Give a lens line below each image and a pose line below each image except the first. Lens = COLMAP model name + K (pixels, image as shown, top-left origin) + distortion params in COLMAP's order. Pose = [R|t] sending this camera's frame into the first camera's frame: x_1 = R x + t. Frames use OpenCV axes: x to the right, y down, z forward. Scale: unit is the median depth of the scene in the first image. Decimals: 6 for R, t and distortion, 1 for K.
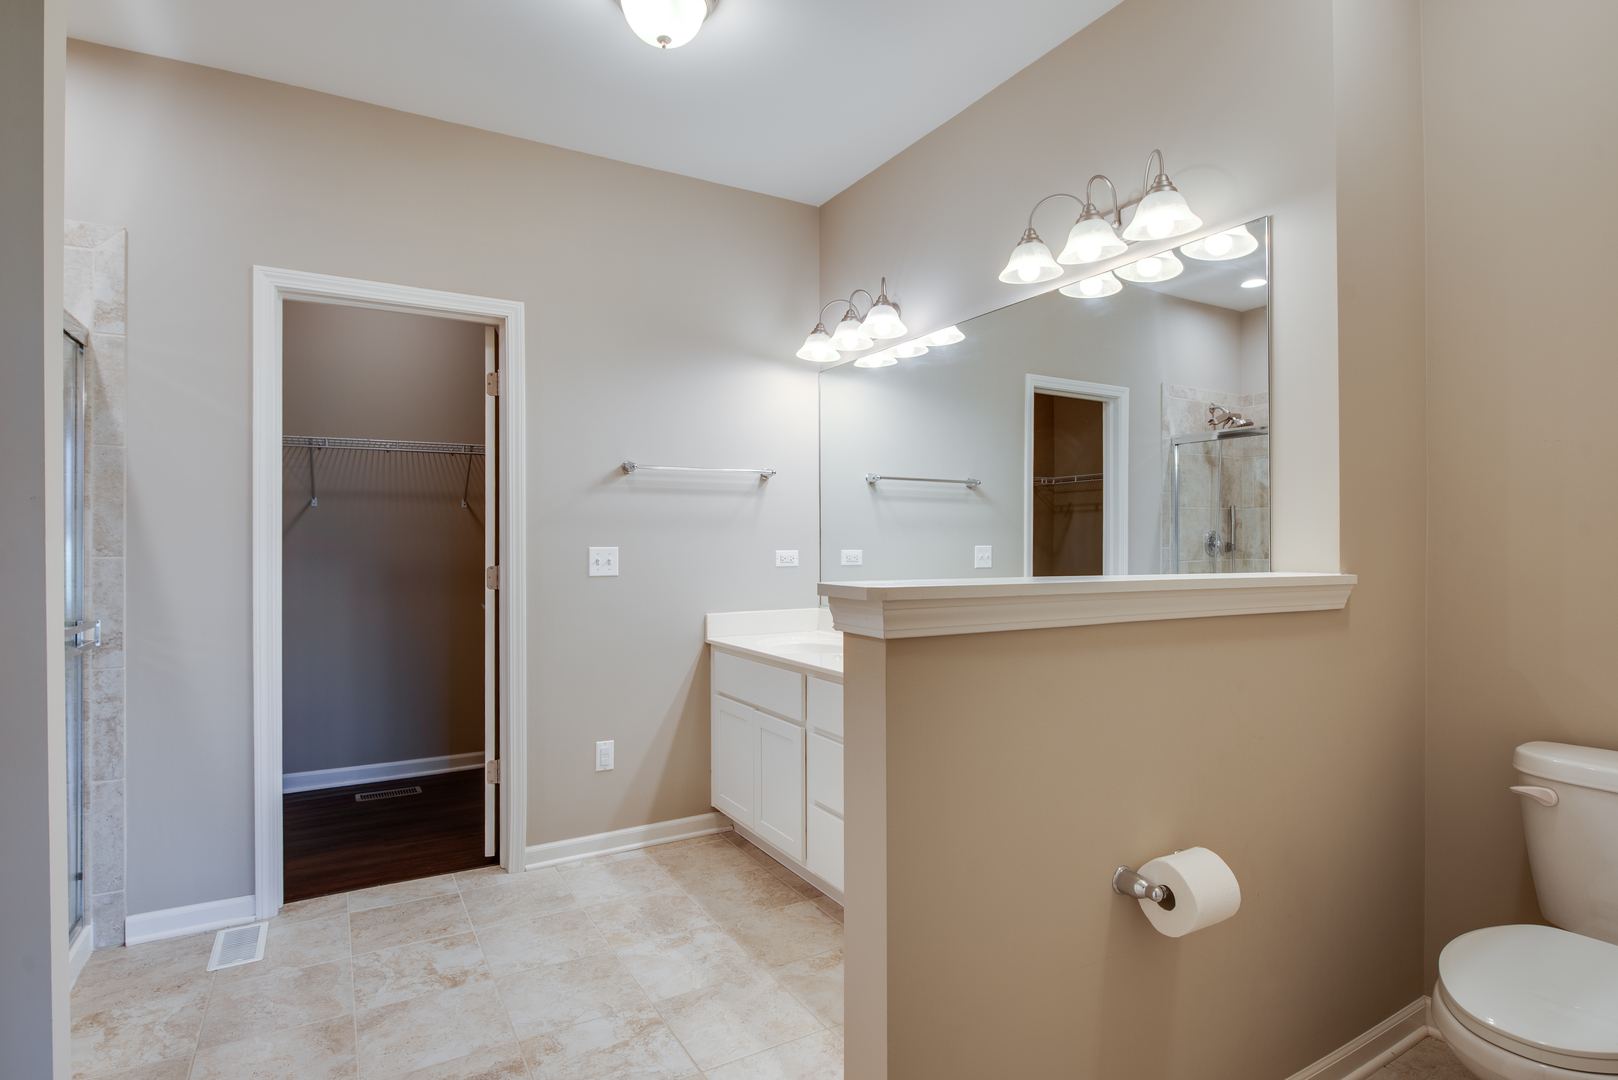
lens RADIAL K [[809.2, 0, 810.5], [0, 809.2, 537.8], [0, 0, 1]] dist [-0.015591, 0.001904]
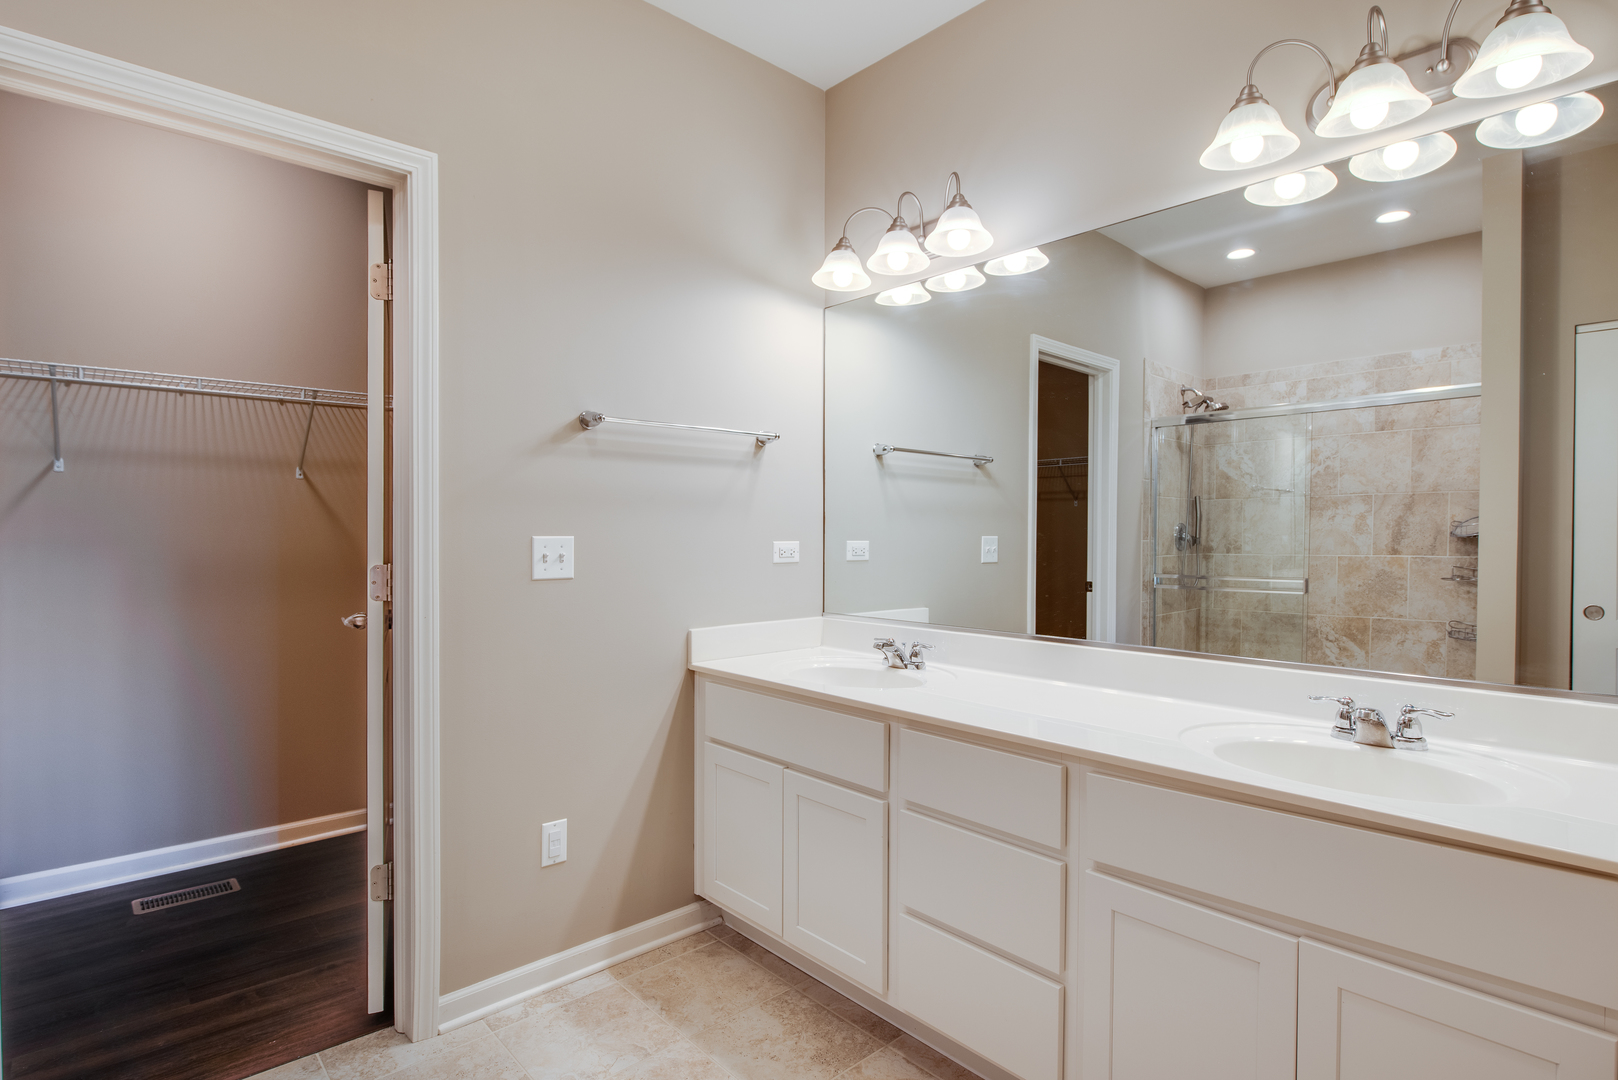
lens RADIAL K [[809.2, 0, 804.0], [0, 809.2, 538.8], [0, 0, 1]] dist [-0.015591, 0.001904]
pose [[0.980369, 0.006324, 0.197068, -0.178560], [-0.009134, 0.999869, 0.013354, 0.003082], [-0.196958, -0.014892, 0.980299, 0.287427]]
